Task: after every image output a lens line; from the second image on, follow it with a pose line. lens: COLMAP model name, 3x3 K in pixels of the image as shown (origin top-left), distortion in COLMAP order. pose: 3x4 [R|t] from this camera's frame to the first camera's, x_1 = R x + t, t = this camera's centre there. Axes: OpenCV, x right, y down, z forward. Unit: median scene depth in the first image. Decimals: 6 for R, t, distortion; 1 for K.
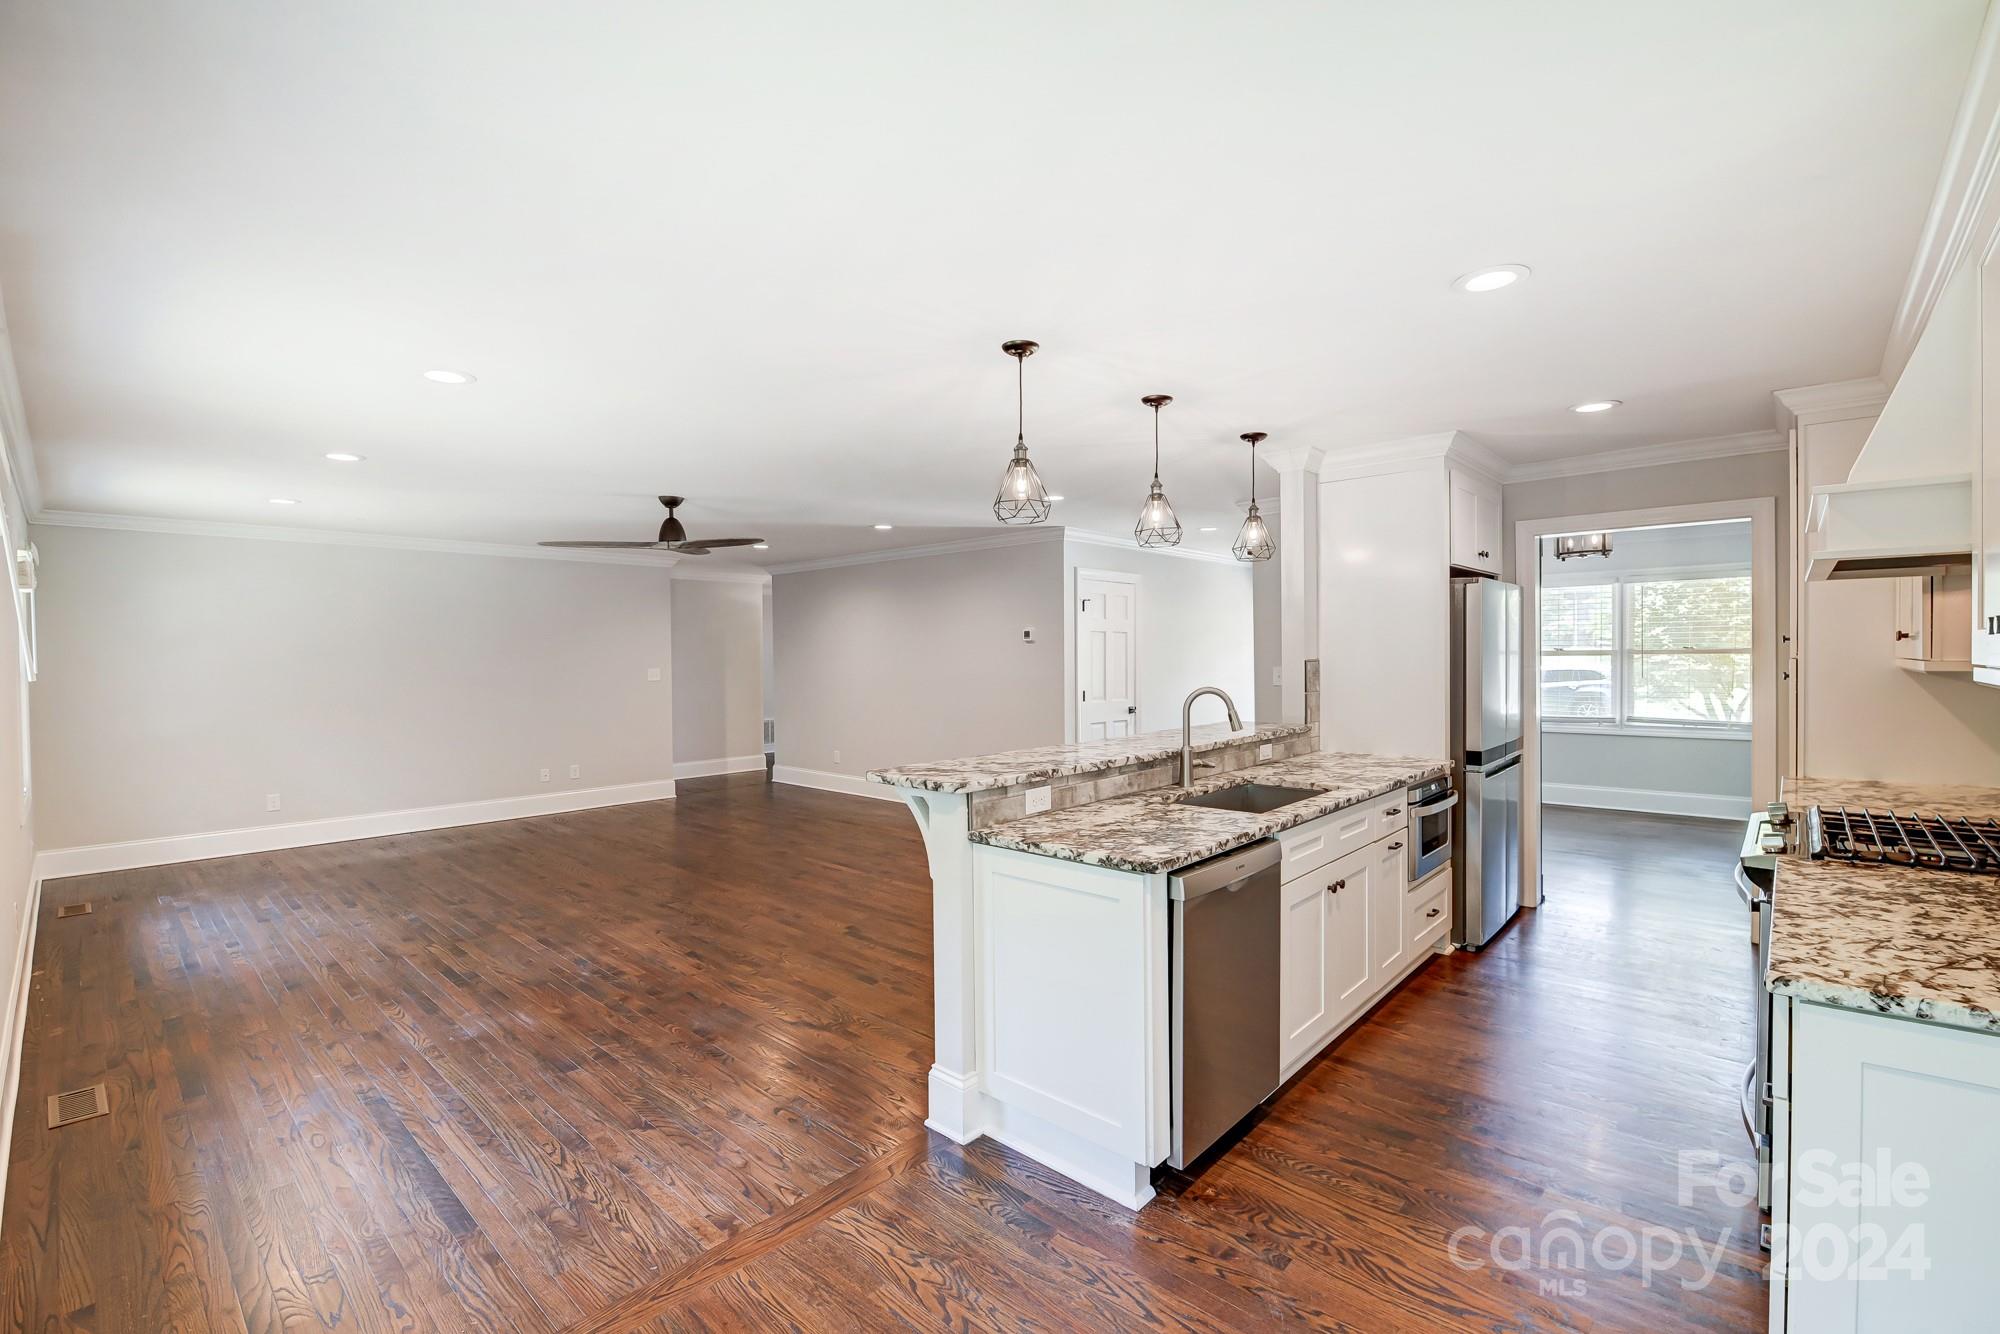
lens RADIAL K [[866.3, 0, 1009.3], [0, 866.3, 667.6], [0, 0, 1]] dist [-0.007279, -0.007044]
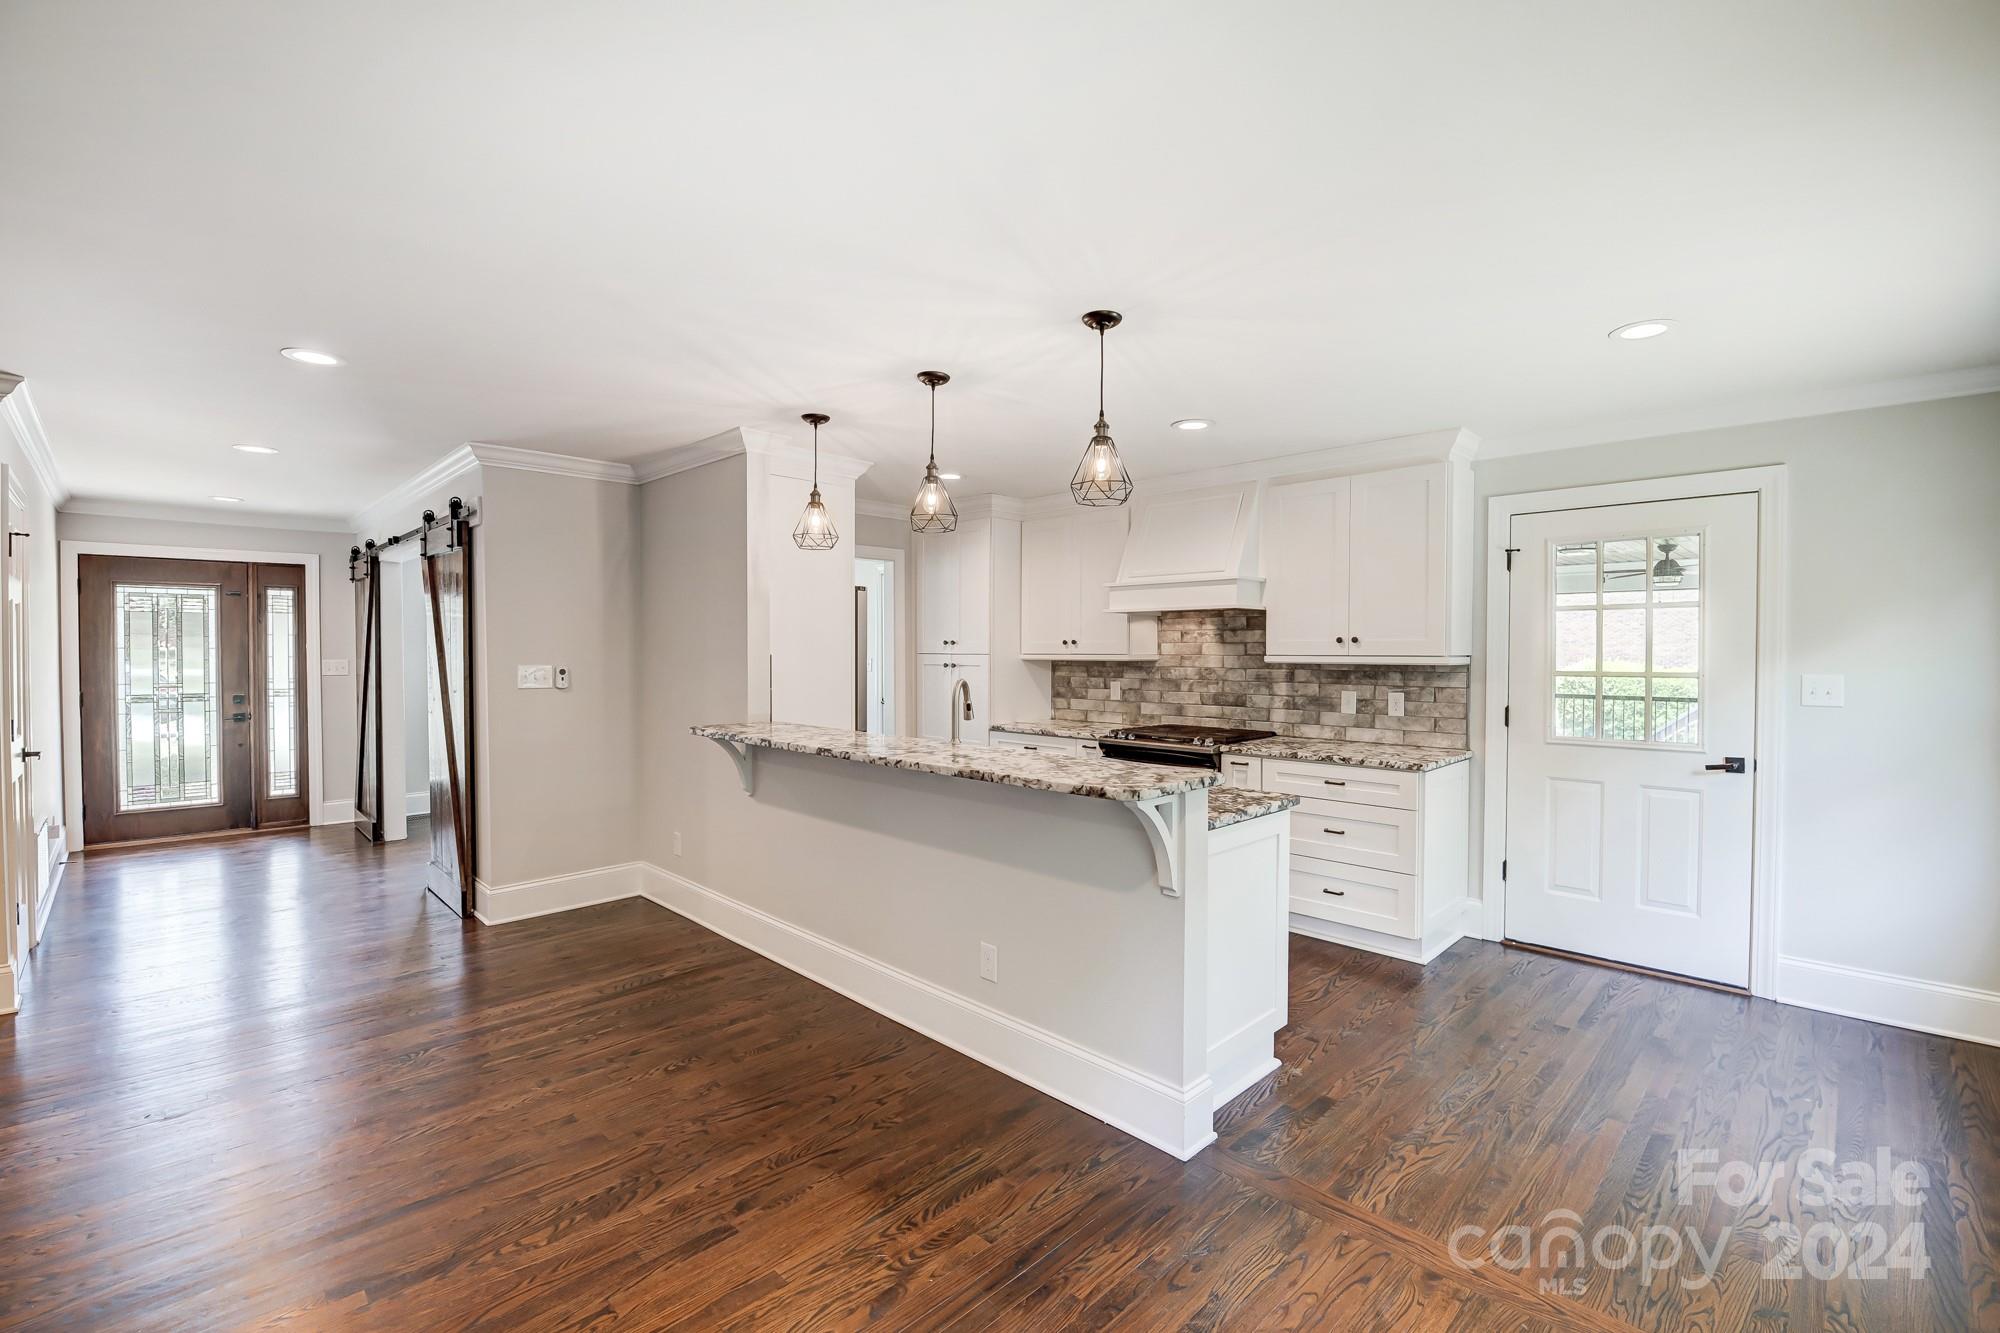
lens RADIAL K [[866.3, 0, 1018.7], [0, 866.3, 663.3], [0, 0, 1]] dist [-0.007279, -0.007044]
pose [[0.036092, -0.004570, 0.999338, -0.653149], [0.013117, 0.999906, 0.004099, 0.000541], [-0.999262, 0.012960, 0.036149, 0.737025]]
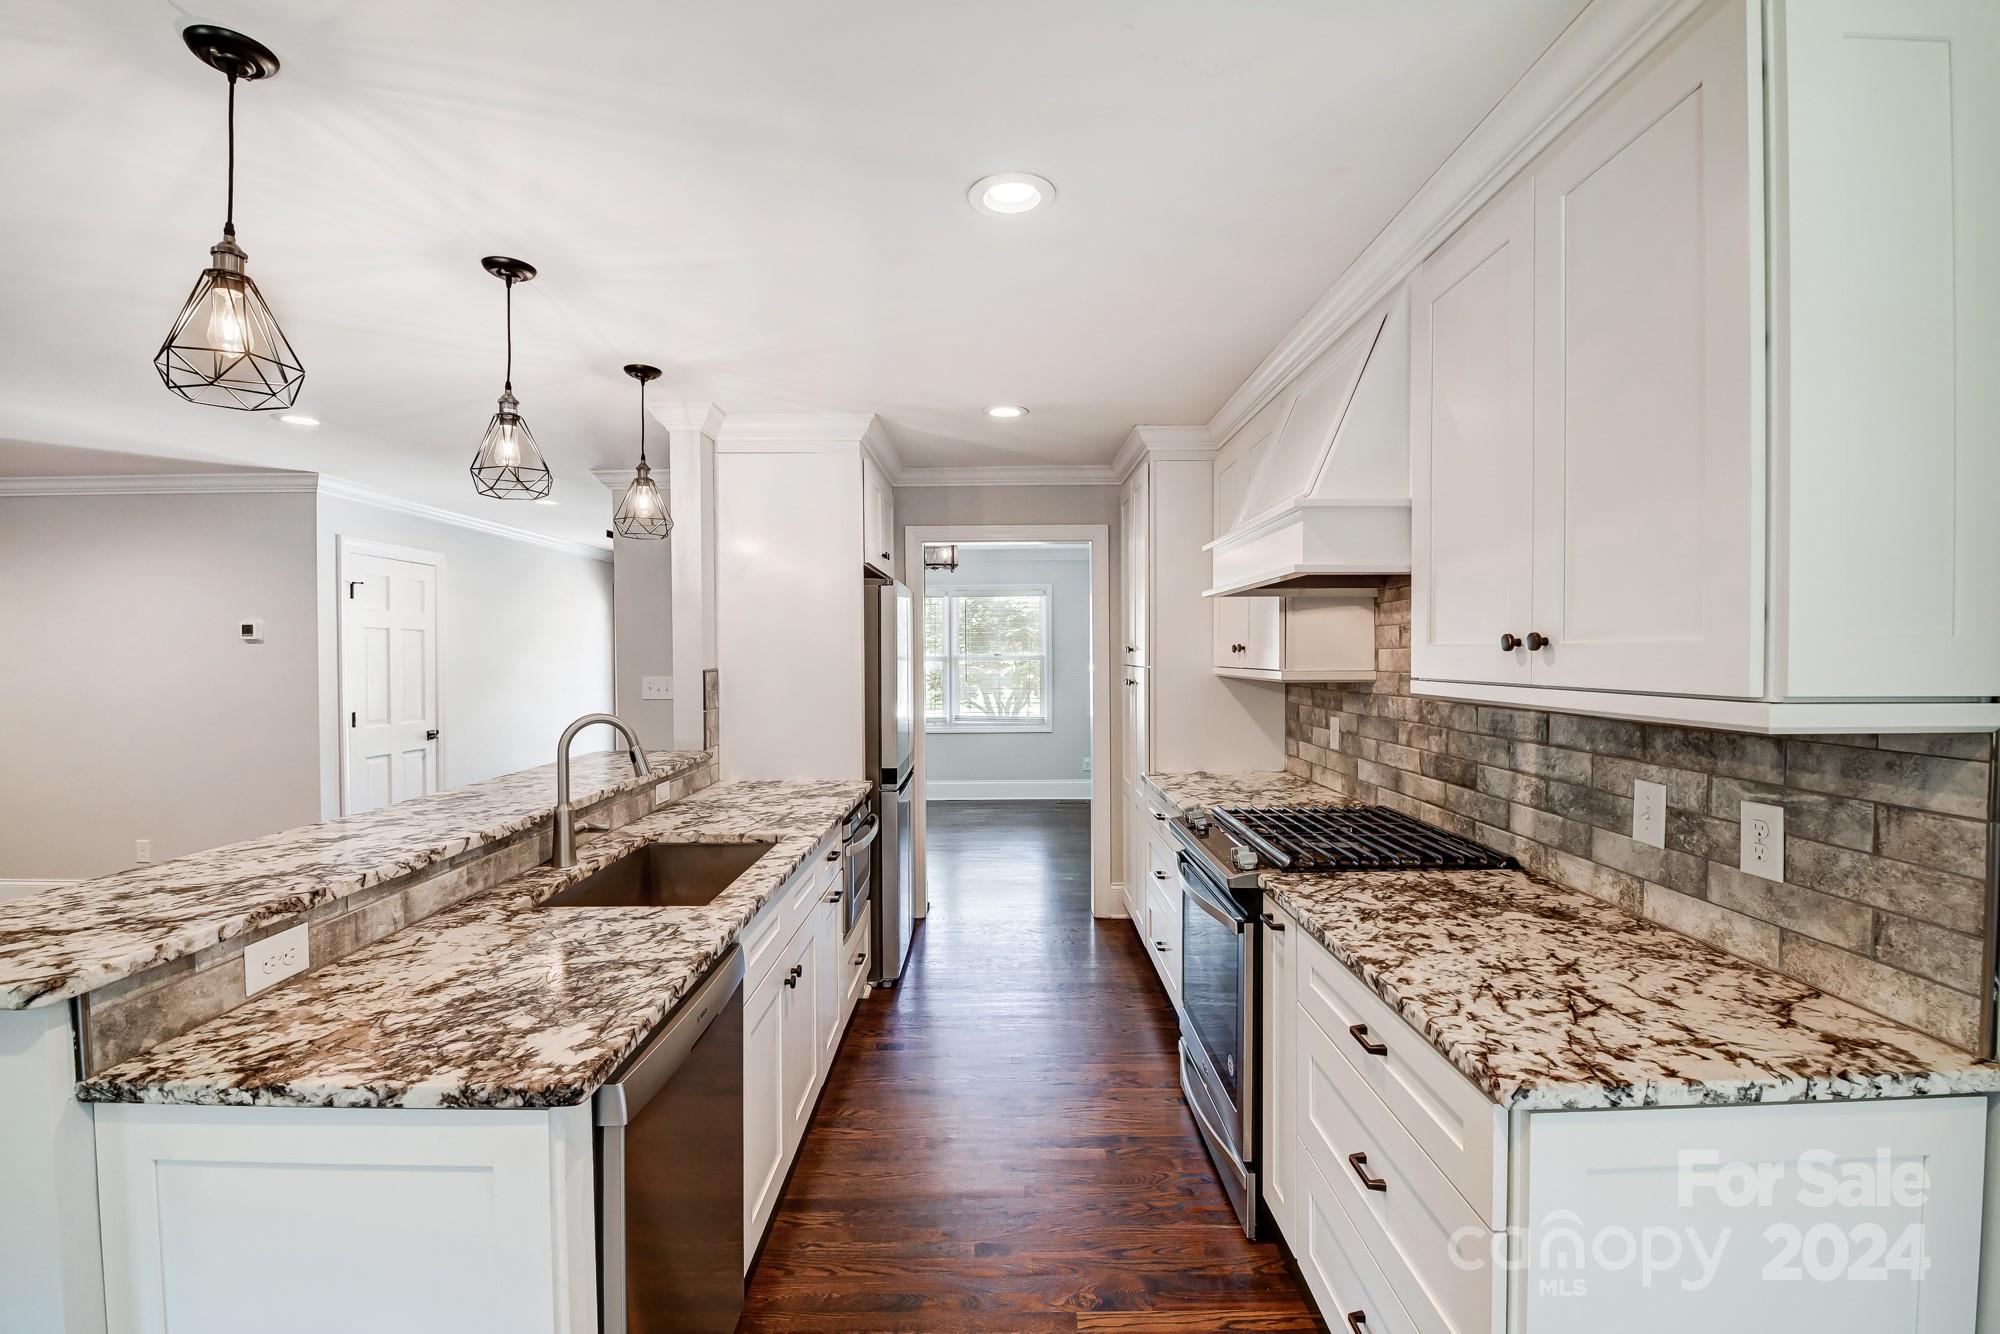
lens RADIAL K [[866.3, 0, 998.1], [0, 866.3, 669.5], [0, 0, 1]] dist [-0.007279, -0.007044]
pose [[0.739747, -0.005853, 0.672860, 0.006229], [0.006870, 0.999976, 0.001146, -0.008742], [-0.672850, 0.003775, 0.739769, 0.243086]]
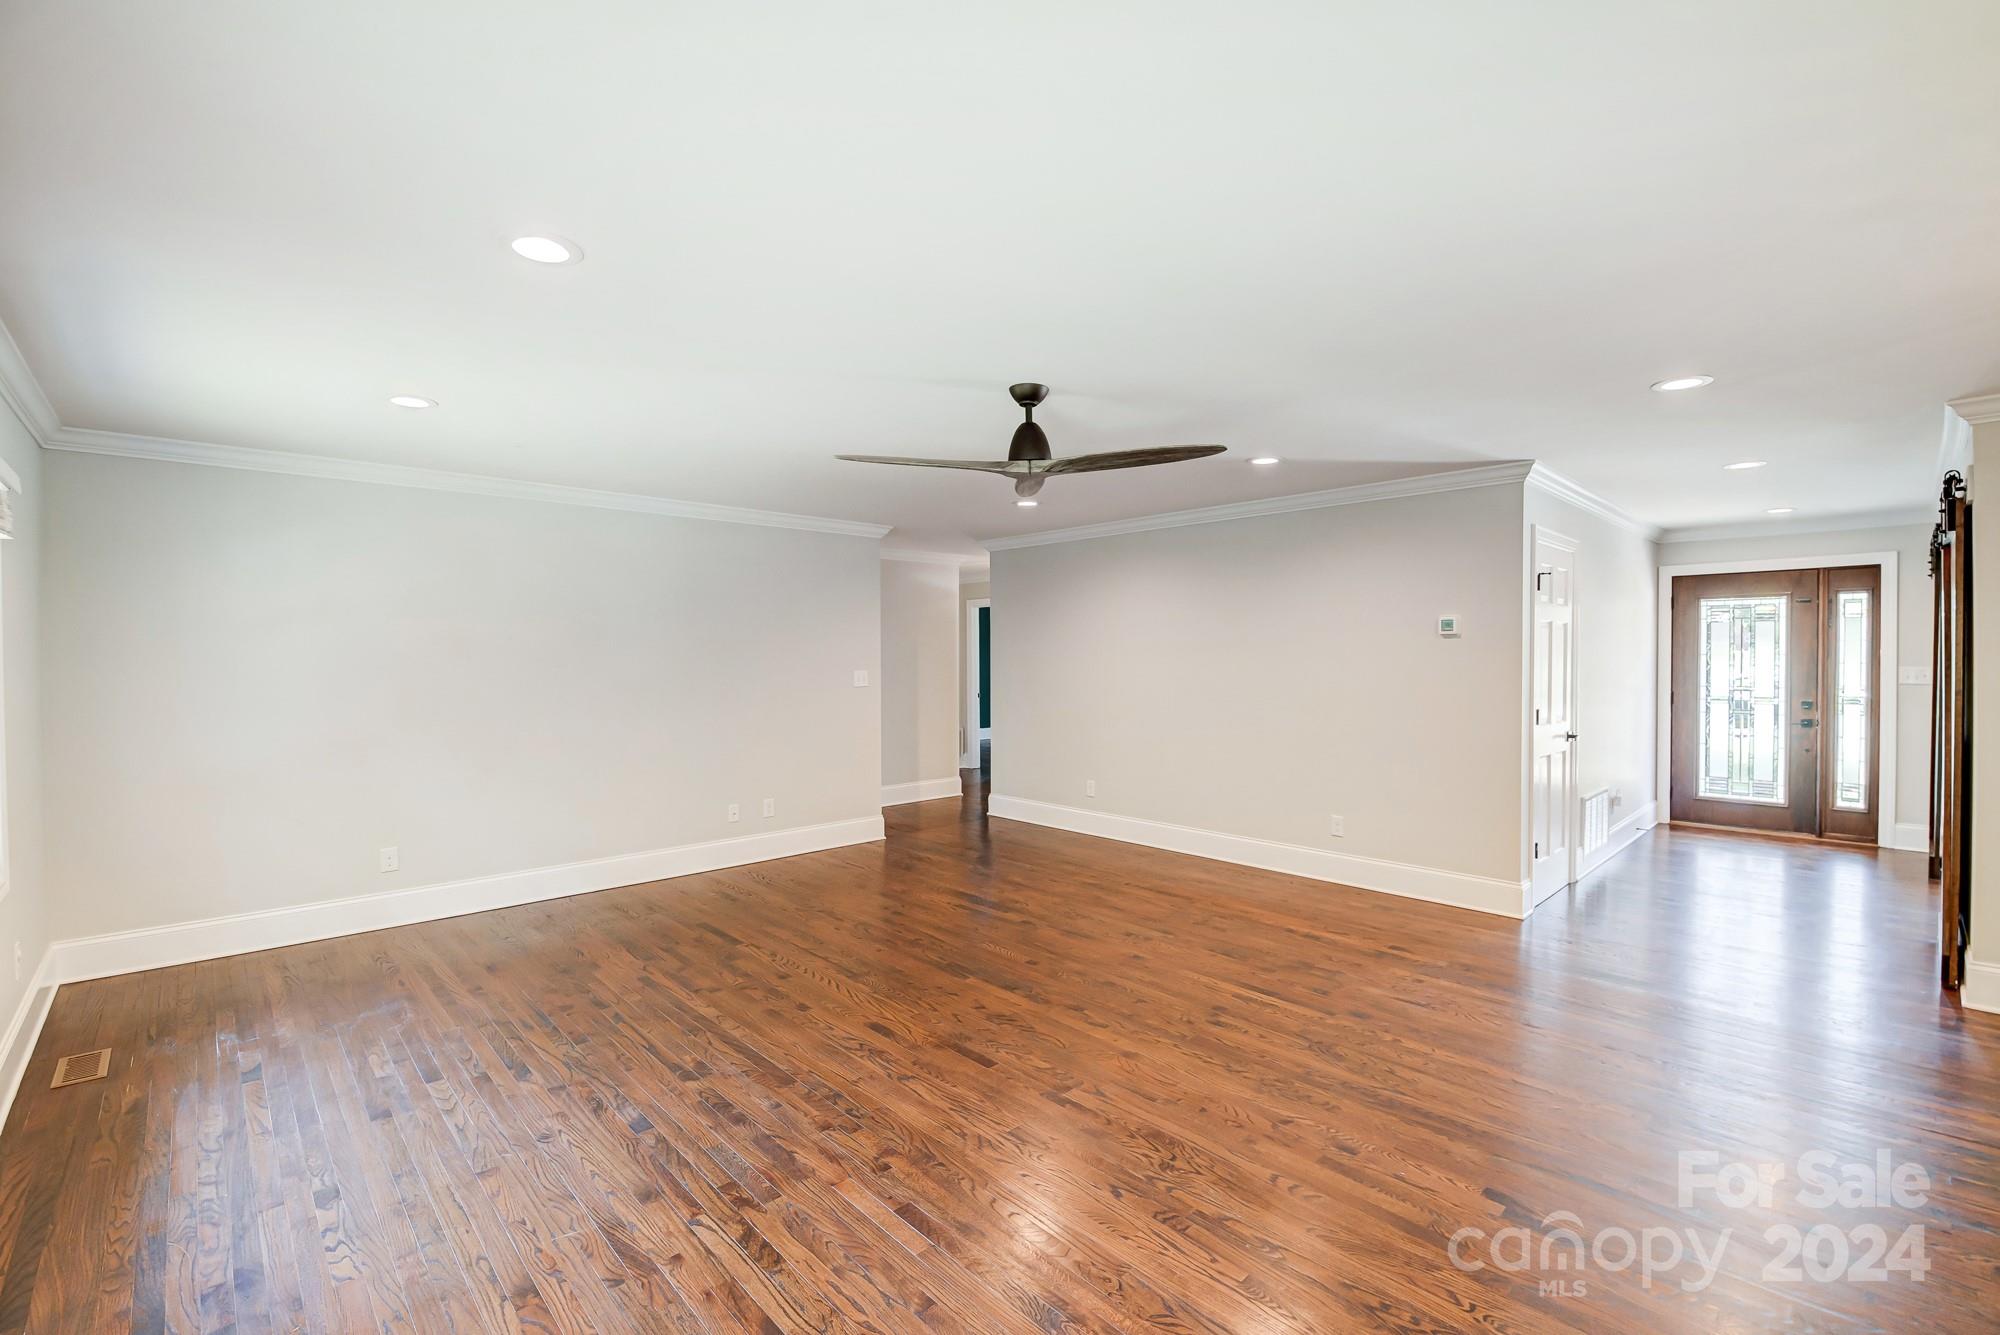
lens RADIAL K [[866.3, 0, 1012.5], [0, 866.3, 673.1], [0, 0, 1]] dist [-0.007279, -0.007044]
pose [[0.997421, 0.007960, -0.071324, -0.479415], [-0.007453, 0.999945, 0.007374, -0.005832], [0.071379, -0.006823, 0.997426, 0.537869]]
